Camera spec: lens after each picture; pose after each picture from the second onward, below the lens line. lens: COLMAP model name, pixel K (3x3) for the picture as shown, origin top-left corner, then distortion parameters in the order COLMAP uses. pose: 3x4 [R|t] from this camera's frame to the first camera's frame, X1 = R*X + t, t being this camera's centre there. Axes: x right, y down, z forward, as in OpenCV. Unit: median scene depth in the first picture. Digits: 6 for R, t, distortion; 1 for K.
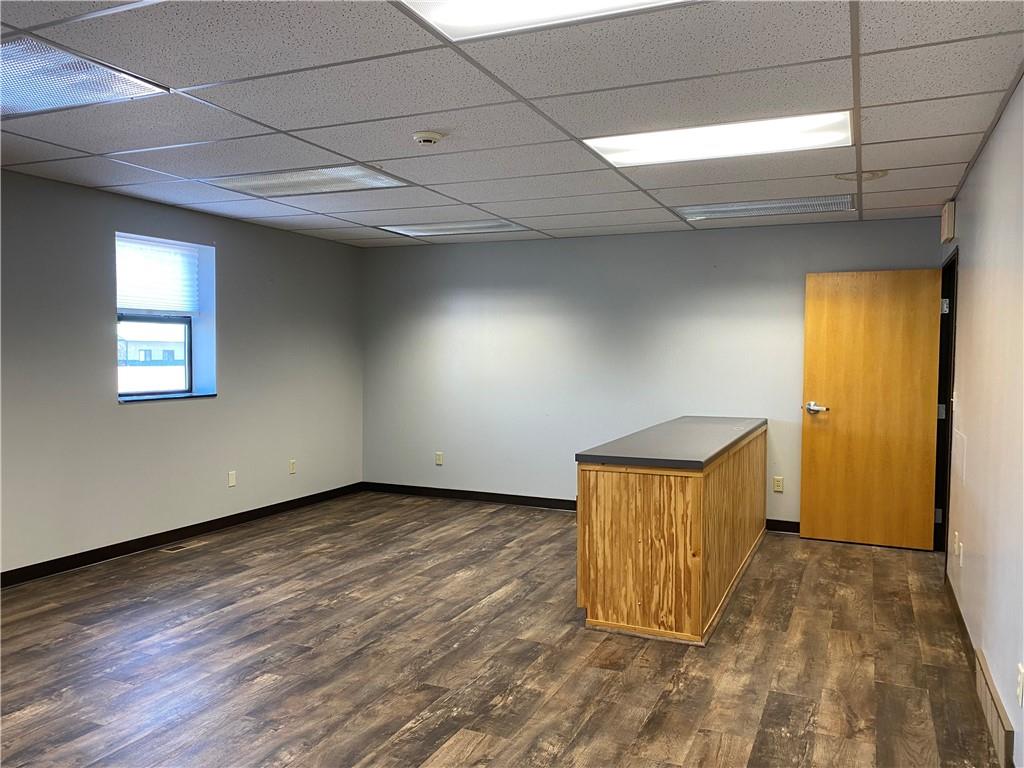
lens RADIAL K [[781.2, 0, 514.4], [0, 781.2, 379.9], [0, 0, 1]] dist [0.029791, -0.028005]
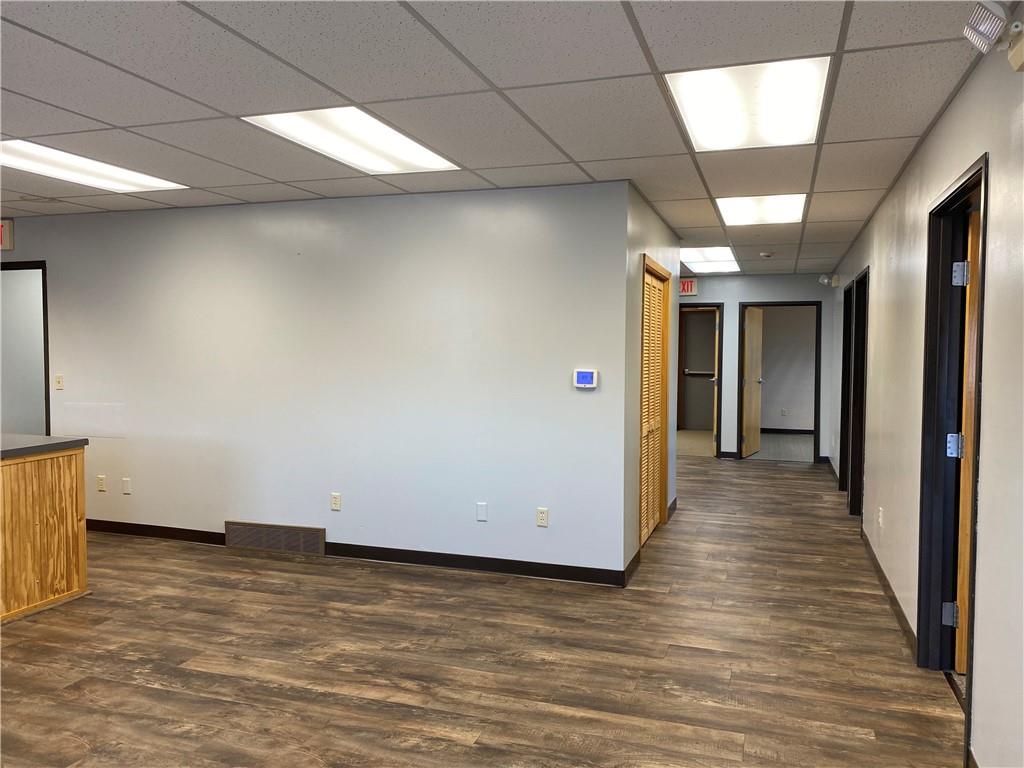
lens RADIAL K [[781.2, 0, 514.4], [0, 781.2, 379.9], [0, 0, 1]] dist [0.029791, -0.028005]
pose [[-0.093873, -0.047636, 0.994444, -1.110797], [0.026237, 0.998389, 0.050302, -0.031260], [-0.995238, 0.030814, -0.092472, 0.511285]]
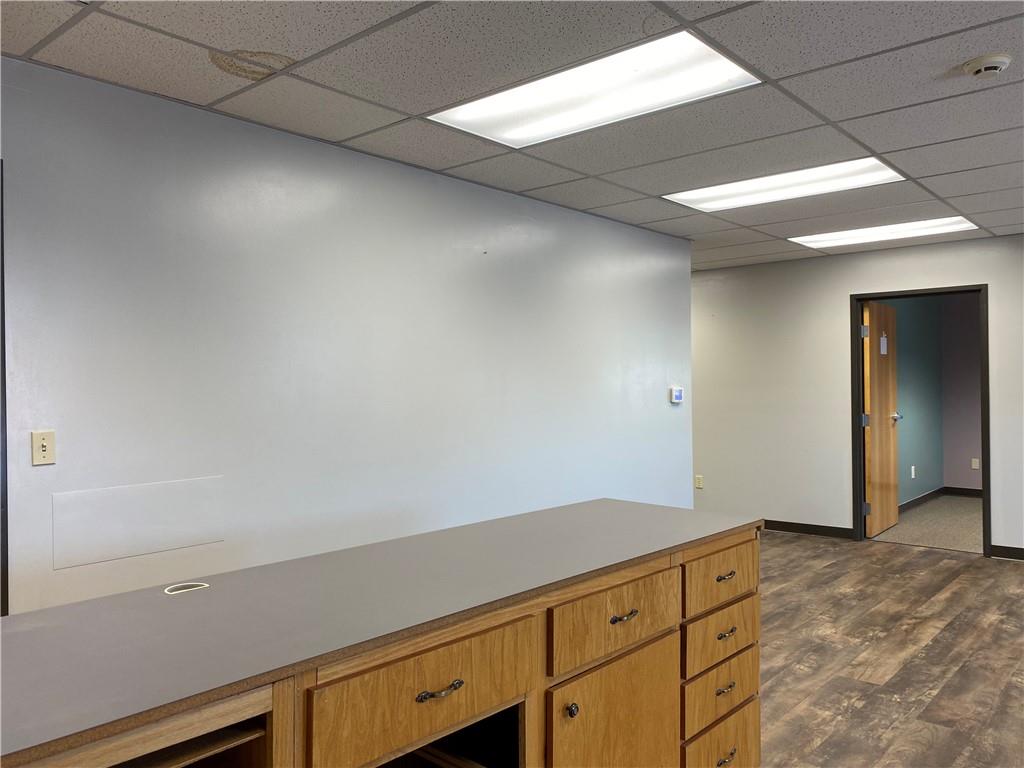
lens RADIAL K [[781.2, 0, 514.4], [0, 781.2, 379.9], [0, 0, 1]] dist [0.029791, -0.028005]
pose [[-0.956548, 0.000599, 0.291573, 0.102004], [0.009304, 0.999551, 0.028471, -0.046561], [-0.291425, 0.029947, -0.956125, 1.980143]]
